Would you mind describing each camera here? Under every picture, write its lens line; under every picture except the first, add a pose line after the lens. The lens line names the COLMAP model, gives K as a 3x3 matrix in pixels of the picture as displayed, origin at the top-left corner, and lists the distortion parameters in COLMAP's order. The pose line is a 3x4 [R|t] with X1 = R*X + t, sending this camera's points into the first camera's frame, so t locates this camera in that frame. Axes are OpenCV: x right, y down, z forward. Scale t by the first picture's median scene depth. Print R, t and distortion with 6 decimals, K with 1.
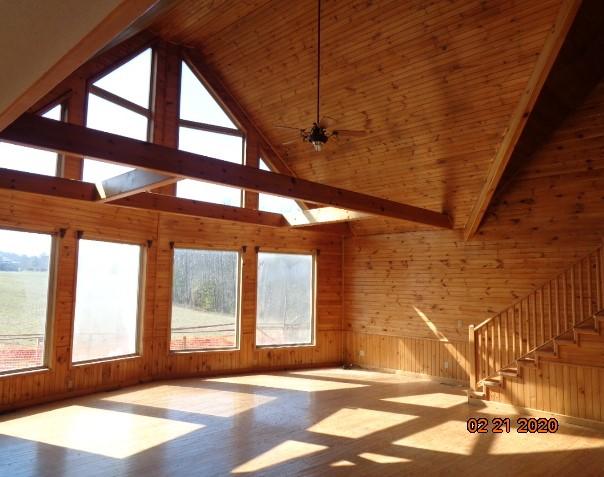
lens RADIAL K [[479.3, 0, 302.5], [0, 479.3, 239.3], [0, 0, 1]] dist [-0.003788, 0.006952]
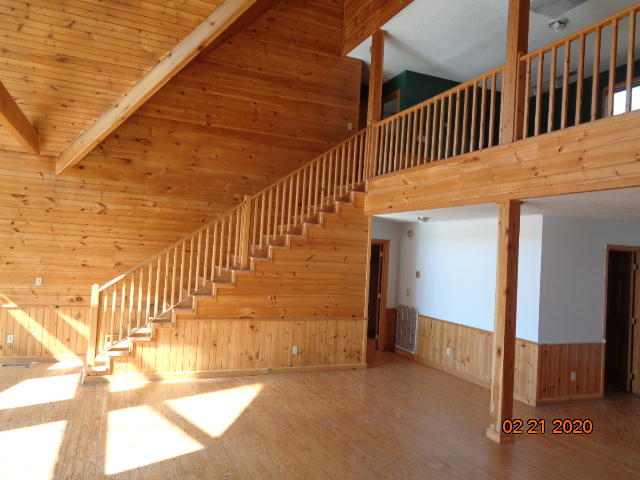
lens RADIAL K [[473.6, 0, 318.3], [0, 473.6, 237.9], [0, 0, 1]] dist [0.011997, 0.002979]
pose [[0.392515, 0.033333, 0.919141, -0.214853], [-0.137966, 0.990170, 0.023009, 0.034122], [-0.909339, -0.135842, 0.393255, 0.361896]]
